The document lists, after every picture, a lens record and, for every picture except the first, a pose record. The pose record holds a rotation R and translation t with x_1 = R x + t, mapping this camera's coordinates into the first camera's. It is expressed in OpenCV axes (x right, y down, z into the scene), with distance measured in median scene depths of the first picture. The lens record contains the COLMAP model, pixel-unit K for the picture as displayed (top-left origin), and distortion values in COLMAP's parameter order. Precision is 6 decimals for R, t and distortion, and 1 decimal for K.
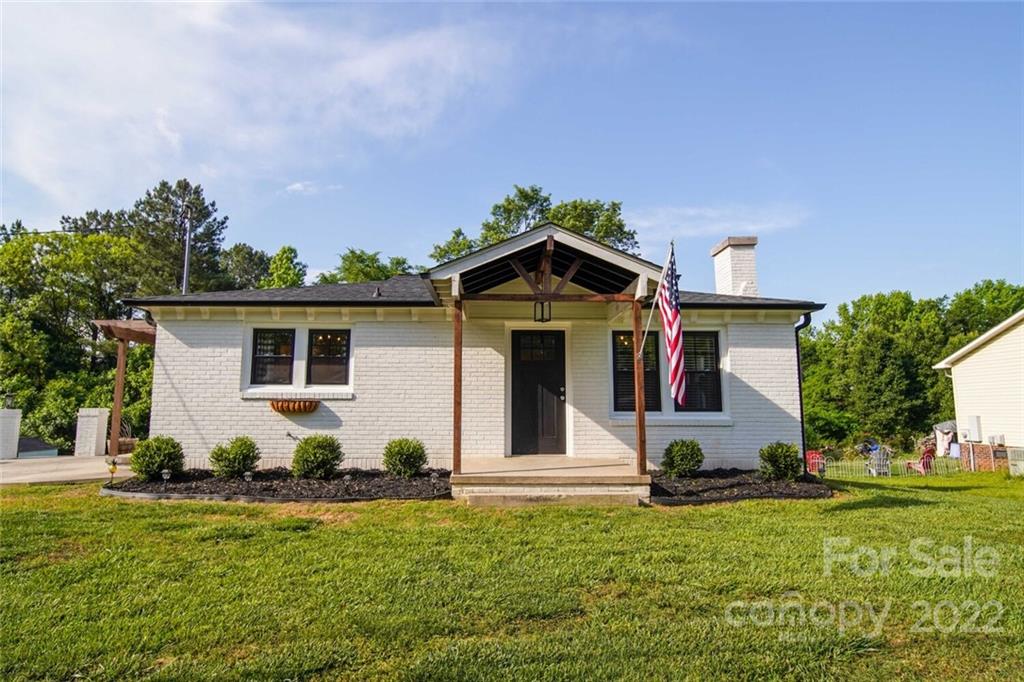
lens RADIAL K [[549.8, 0, 512.0], [0, 549.8, 341.0], [0, 0, 1]] dist [0.000391, 0.000269]
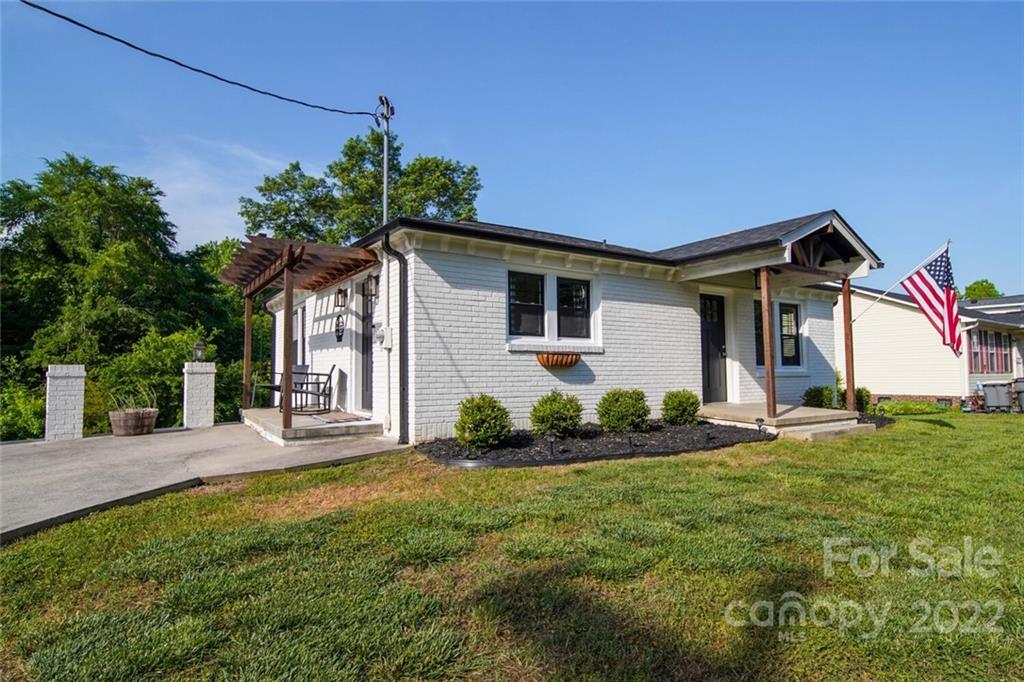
lens RADIAL K [[549.8, 0, 512.0], [0, 549.8, 341.0], [0, 0, 1]] dist [0.000391, 0.000269]
pose [[0.838365, 0.022607, 0.544641, -0.944682], [-0.058600, 0.997087, 0.048817, 0.045384], [-0.541951, -0.072842, 0.837247, 0.267825]]
